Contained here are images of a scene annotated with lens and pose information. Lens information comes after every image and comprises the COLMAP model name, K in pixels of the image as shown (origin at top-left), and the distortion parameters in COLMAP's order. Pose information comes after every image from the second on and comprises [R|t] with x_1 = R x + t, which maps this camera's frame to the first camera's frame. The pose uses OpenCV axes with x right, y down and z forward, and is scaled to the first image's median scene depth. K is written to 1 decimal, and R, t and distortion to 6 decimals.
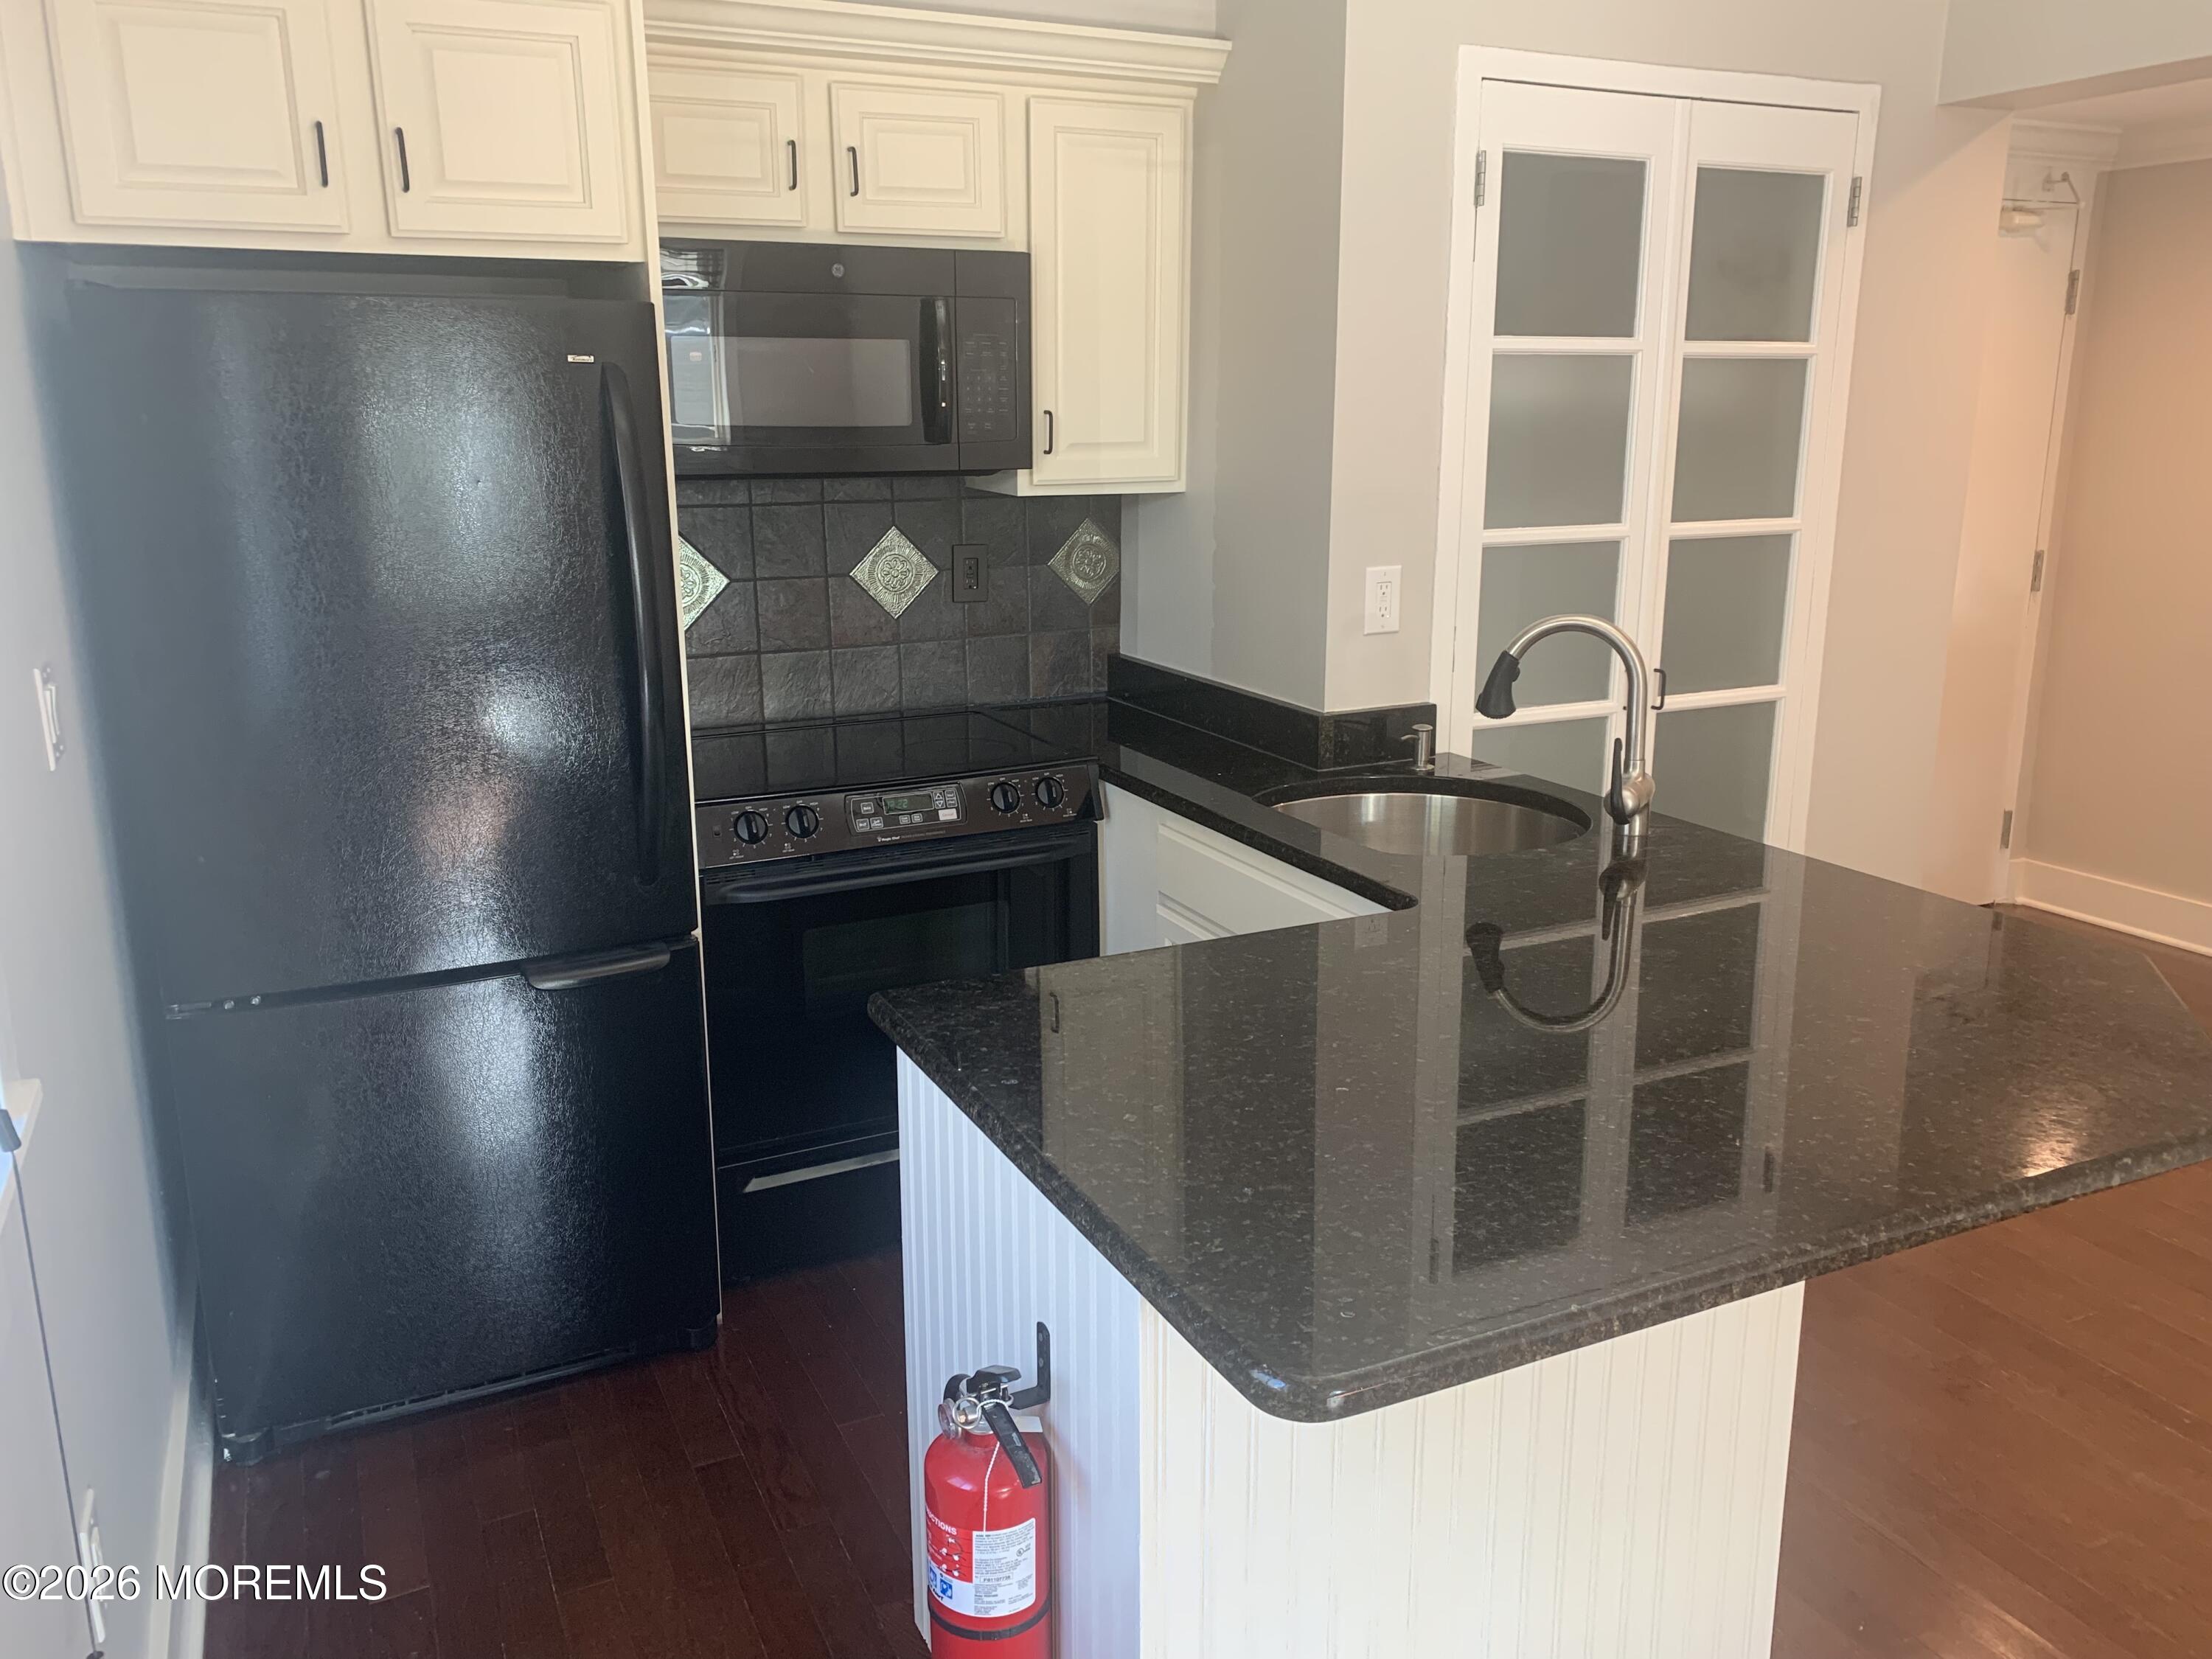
lens RADIAL K [[1703.7, 0, 1145.4], [0, 1703.7, 802.0], [0, 0, 1]] dist [0.144230, -0.190235]
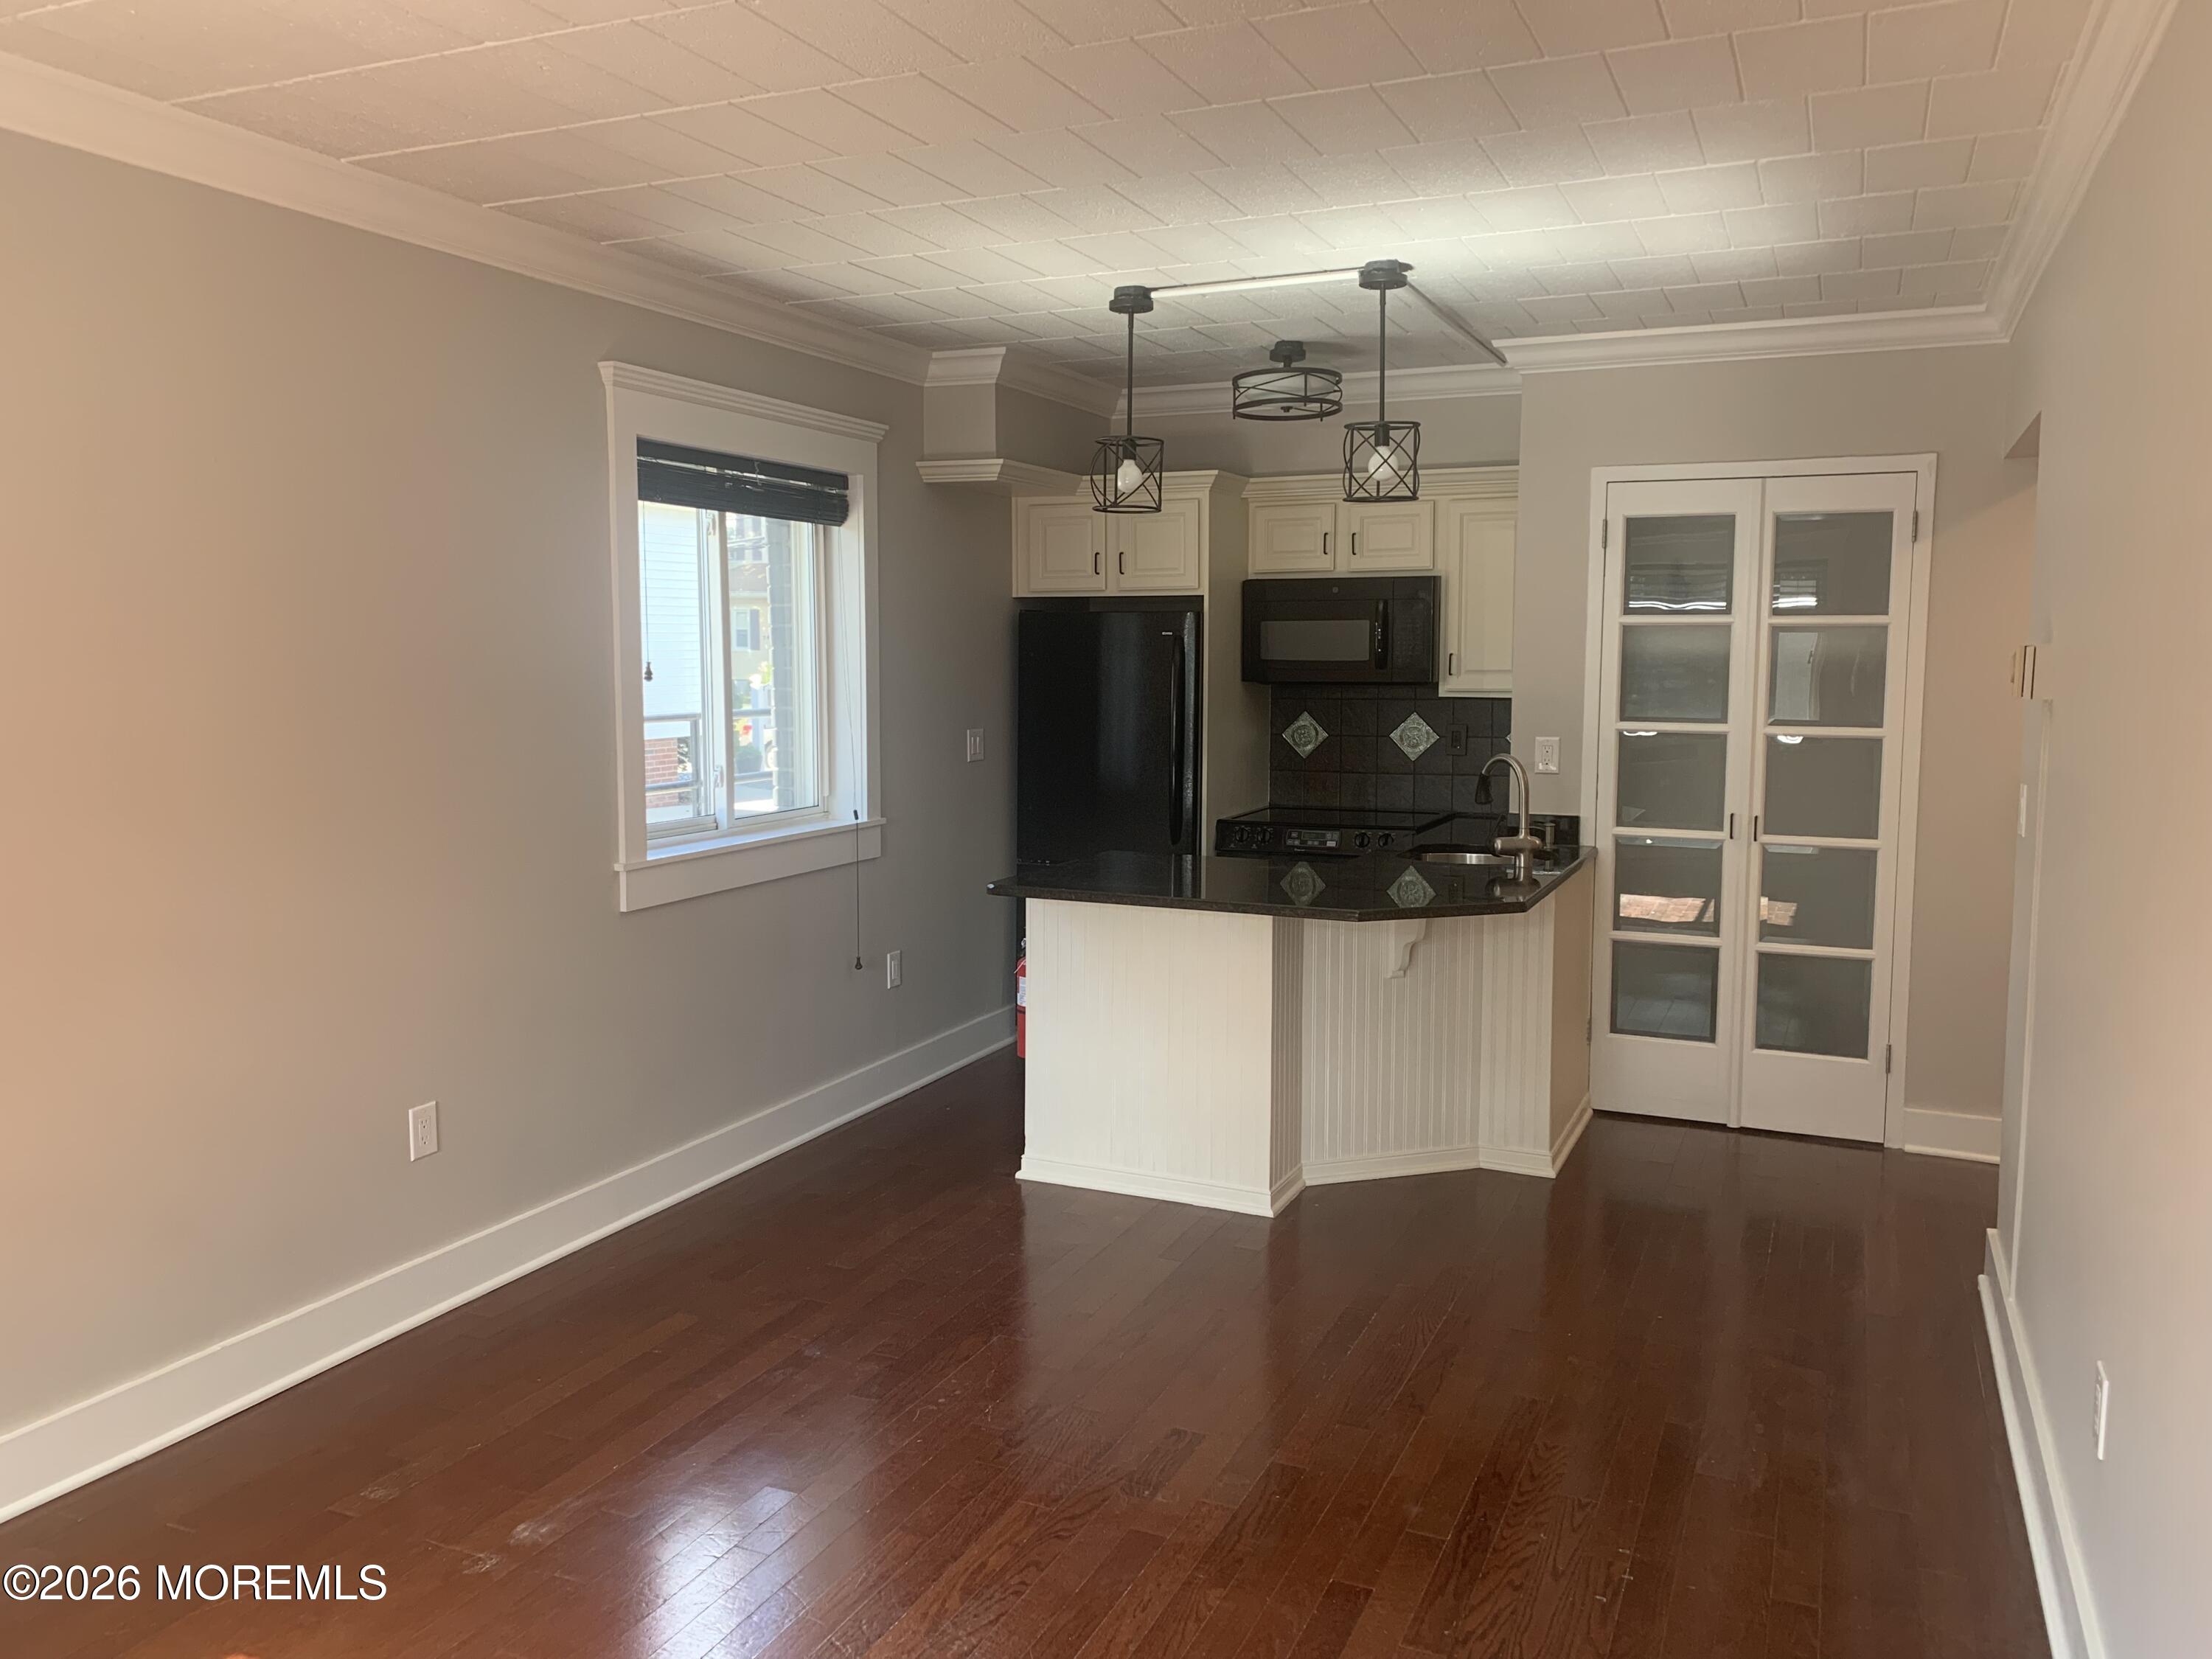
lens RADIAL K [[1663.7, 0, 1095.2], [0, 1663.7, 822.4], [0, 0, 1]] dist [0.015213, -0.012294]
pose [[0.628890, 0.083663, -0.772980, 1.181419], [-0.180505, 0.982740, -0.040491, 0.107717], [0.756251, 0.164991, 0.633137, -0.459071]]
